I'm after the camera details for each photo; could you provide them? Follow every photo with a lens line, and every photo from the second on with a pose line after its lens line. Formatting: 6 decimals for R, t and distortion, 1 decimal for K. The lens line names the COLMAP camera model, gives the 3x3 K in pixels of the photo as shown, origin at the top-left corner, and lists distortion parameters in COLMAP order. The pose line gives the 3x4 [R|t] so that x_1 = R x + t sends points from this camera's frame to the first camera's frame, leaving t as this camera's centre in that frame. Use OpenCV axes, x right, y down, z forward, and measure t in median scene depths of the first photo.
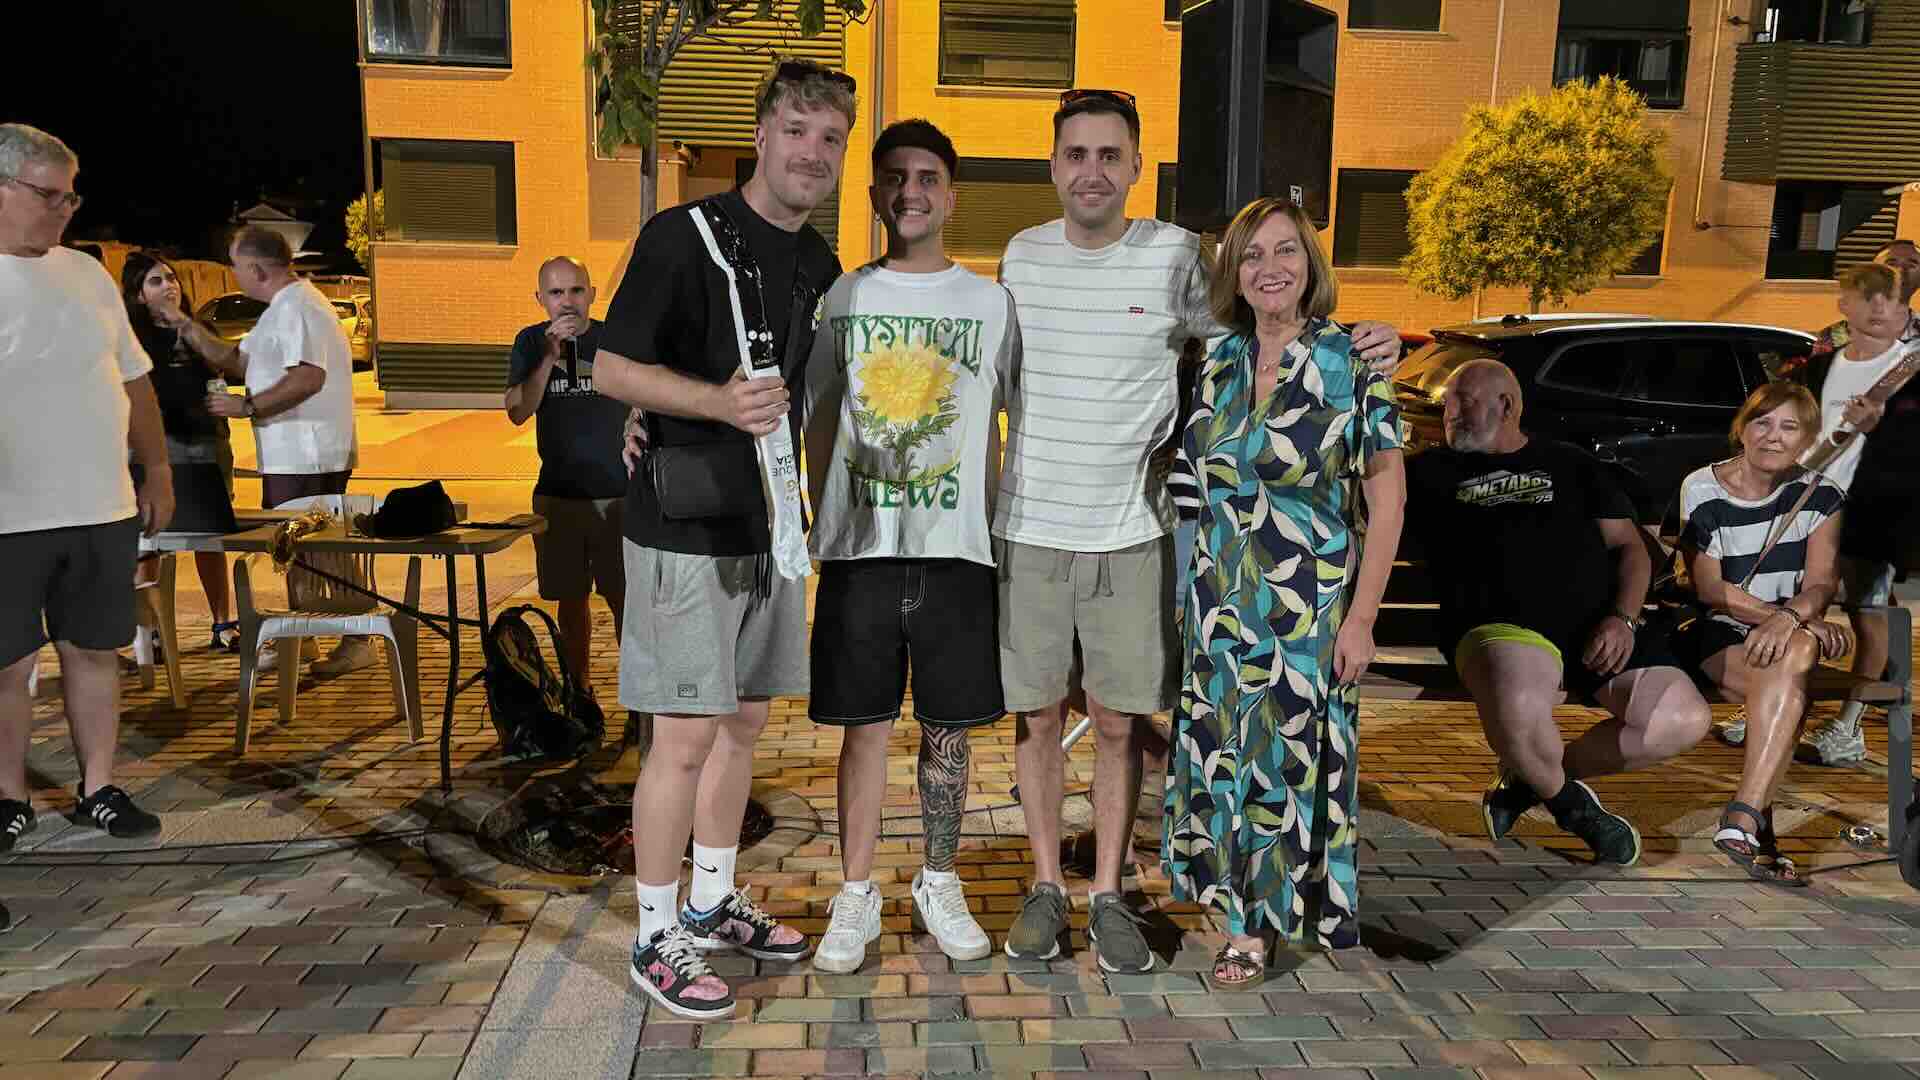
lens RADIAL K [[1460.1, 0, 967.0], [0, 1460.1, 558.4], [0, 0, 1]] dist [0.031283, -0.020871]
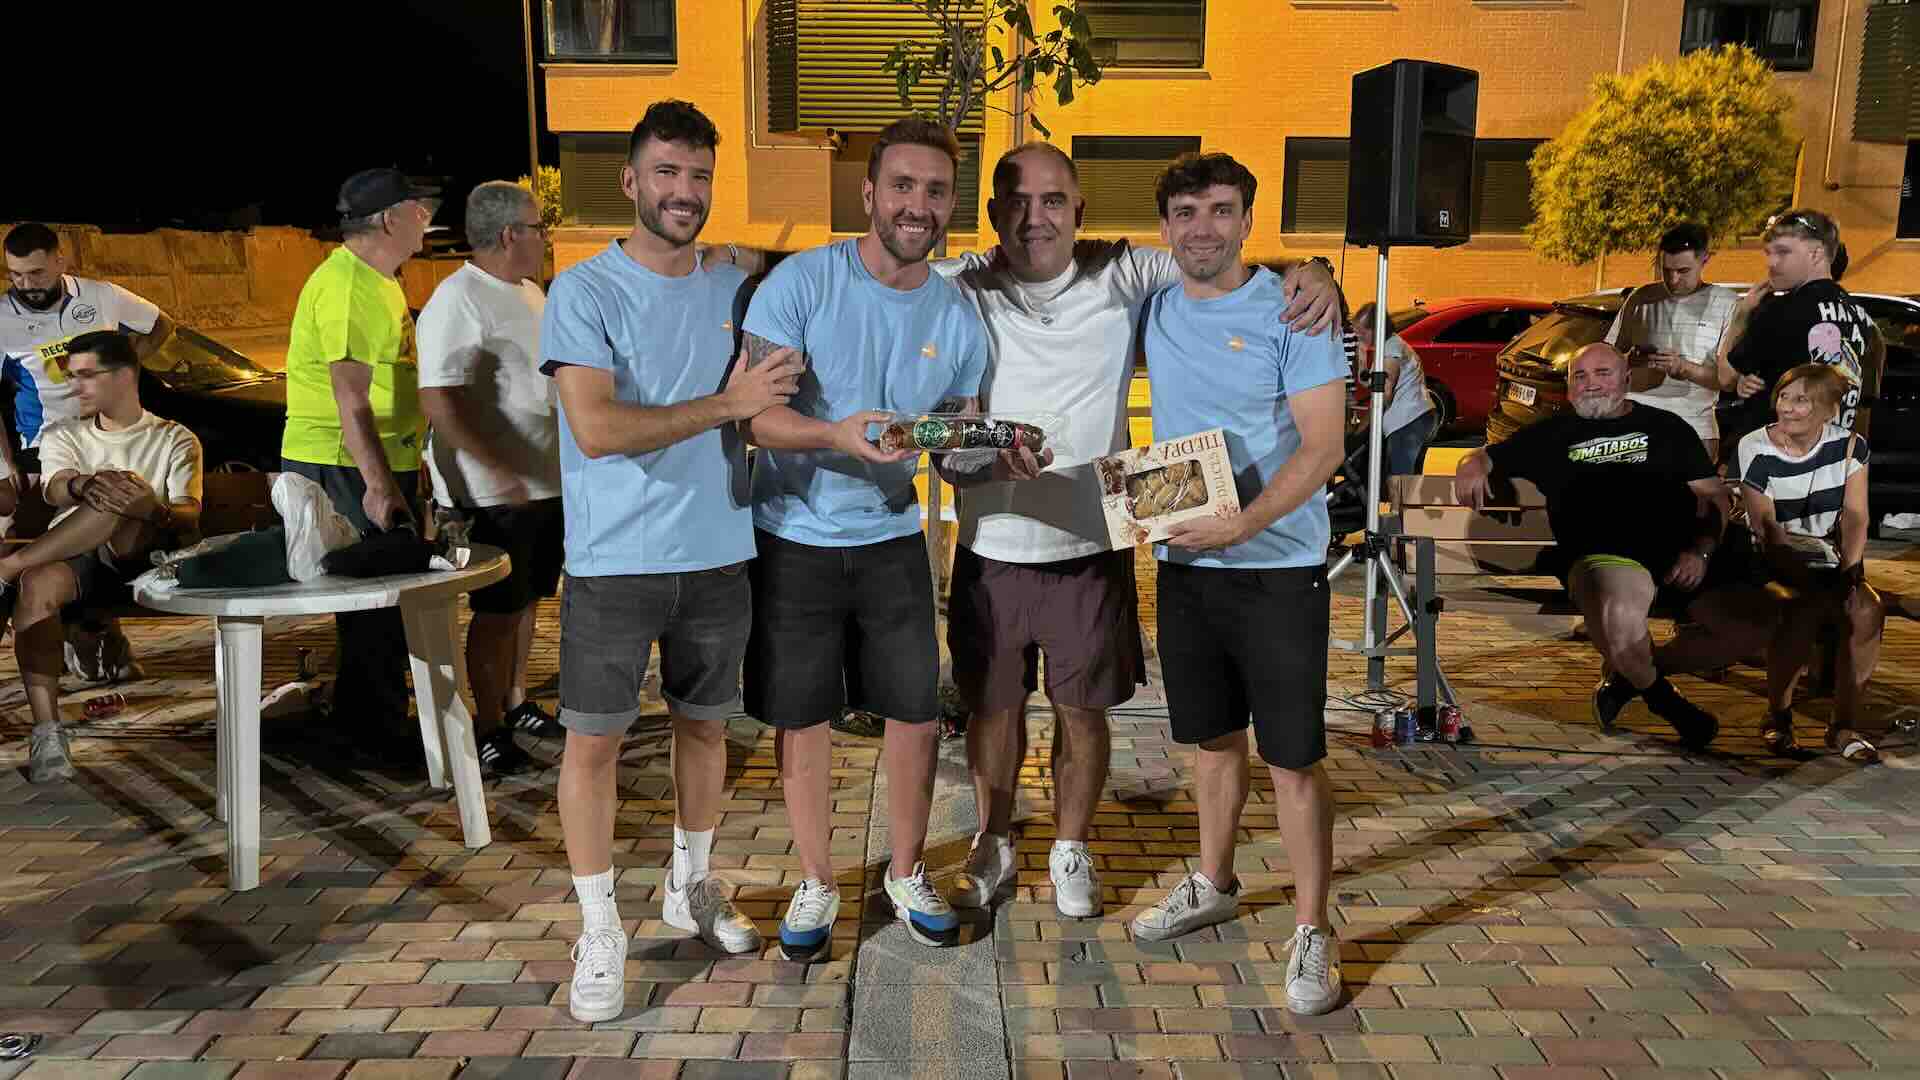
lens RADIAL K [[1460.1, 0, 955.1], [0, 1460.1, 550.2], [0, 0, 1]] dist [0.031283, -0.020871]
pose [[0.996739, -0.000363, -0.080686, -0.022179], [0.001895, 0.999819, 0.018910, 0.003659], [0.080665, -0.019002, 0.996560, -0.071834]]
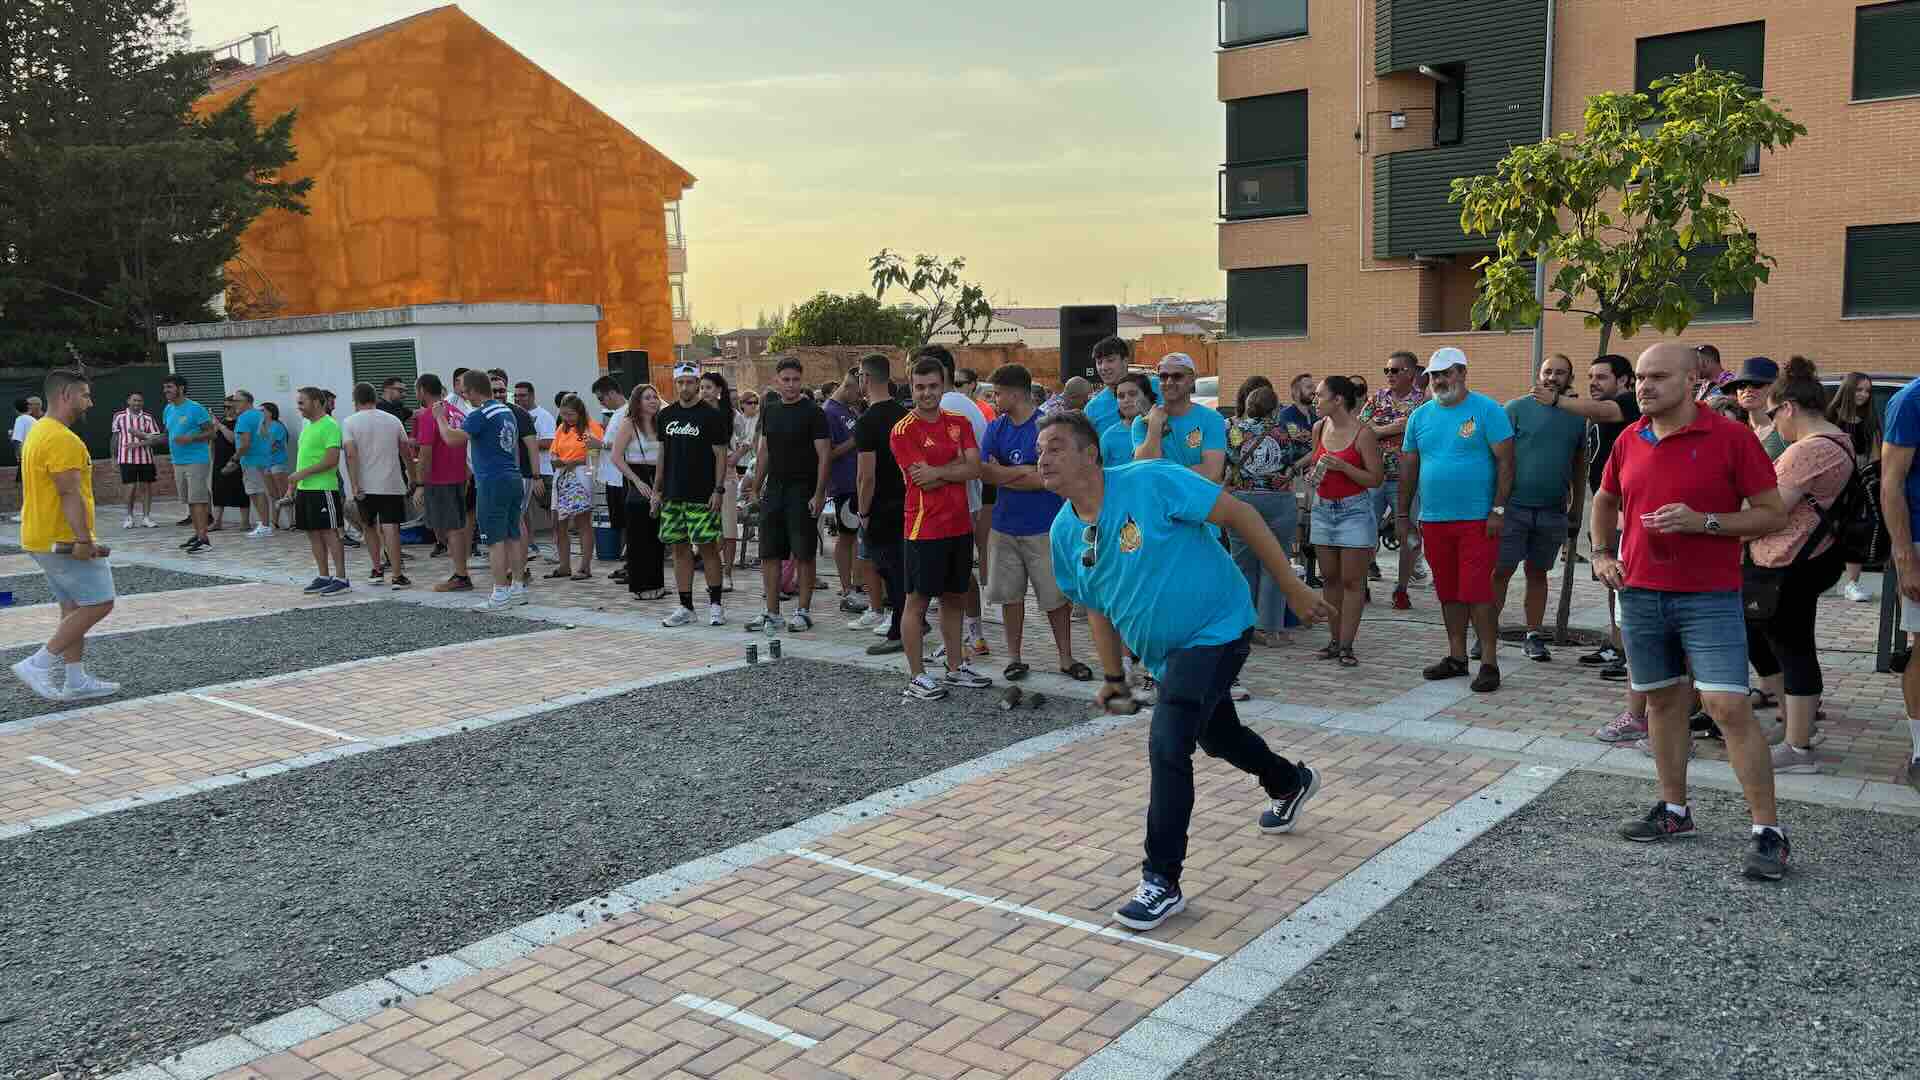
lens RADIAL K [[1460.1, 0, 945.1], [0, 1460.1, 552.3], [0, 0, 1]] dist [0.031283, -0.020871]
pose [[0.734579, 0.044851, -0.677039, 0.459006], [-0.072261, 0.997309, -0.012335, 0.042188], [0.674664, 0.057985, 0.735844, -0.299395]]
